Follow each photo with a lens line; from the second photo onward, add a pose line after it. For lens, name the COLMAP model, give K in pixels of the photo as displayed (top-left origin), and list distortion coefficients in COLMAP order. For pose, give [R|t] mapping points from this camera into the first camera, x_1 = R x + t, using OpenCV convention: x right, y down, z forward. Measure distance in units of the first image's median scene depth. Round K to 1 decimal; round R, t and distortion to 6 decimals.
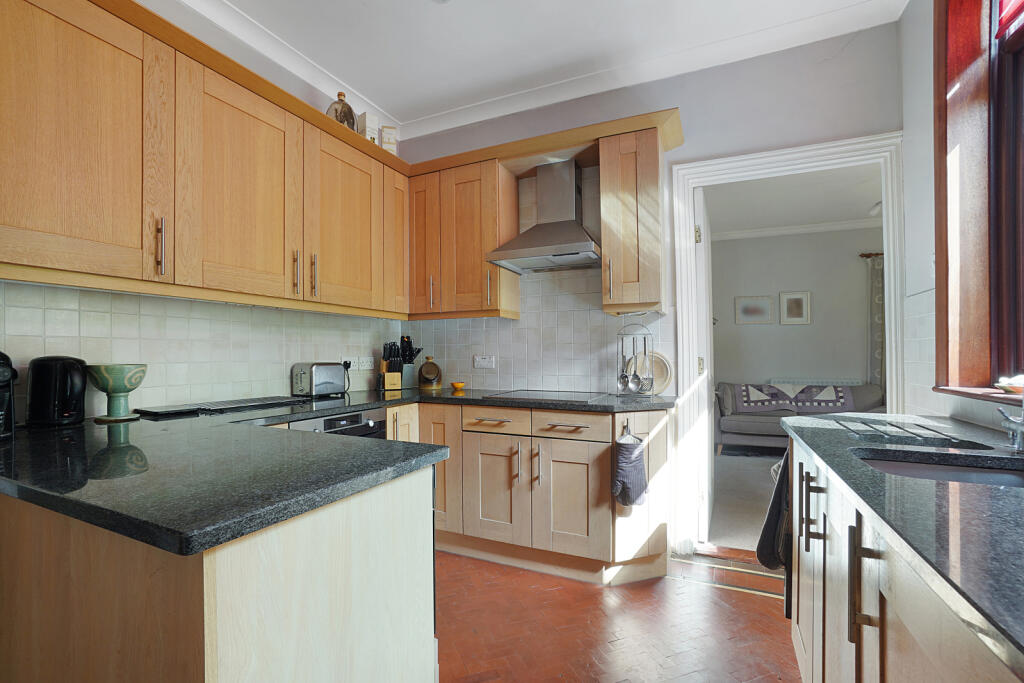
lens RADIAL K [[462.9, 0, 511.0], [0, 462.9, 346.5], [0, 0, 1]] dist [-0.001396, -0.000073]
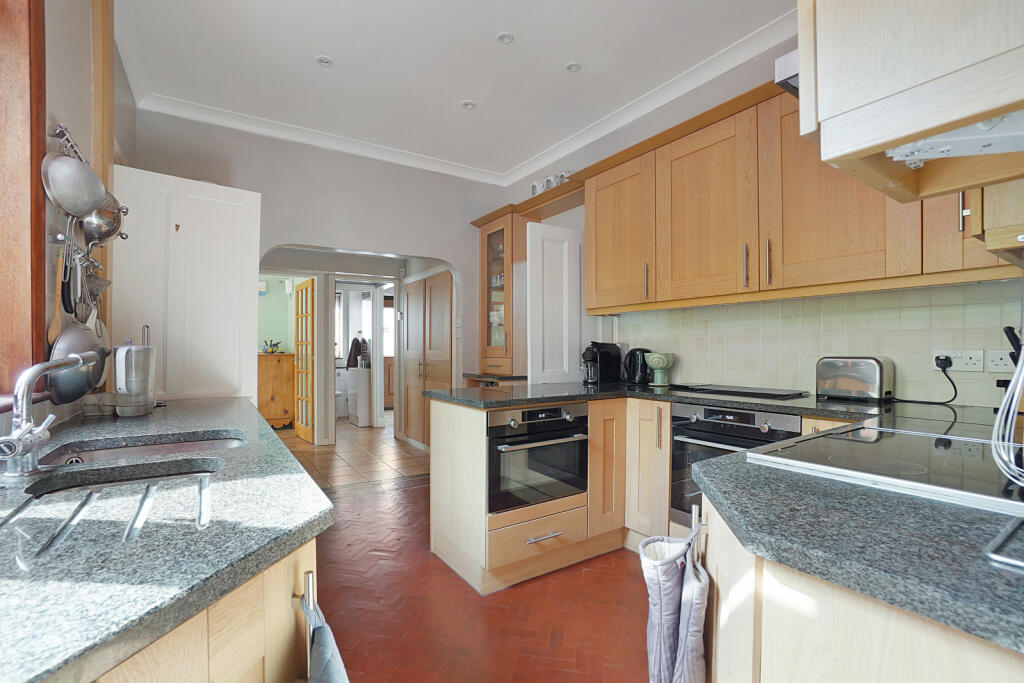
lens RADIAL K [[462.9, 0, 511.7], [0, 462.9, 346.6], [0, 0, 1]] dist [-0.001396, -0.000073]
pose [[-0.519870, 0.001455, -0.854244, 0.641718], [0.011067, 0.999926, -0.005033, 0.016506], [0.854174, -0.012070, -0.519847, 1.041338]]
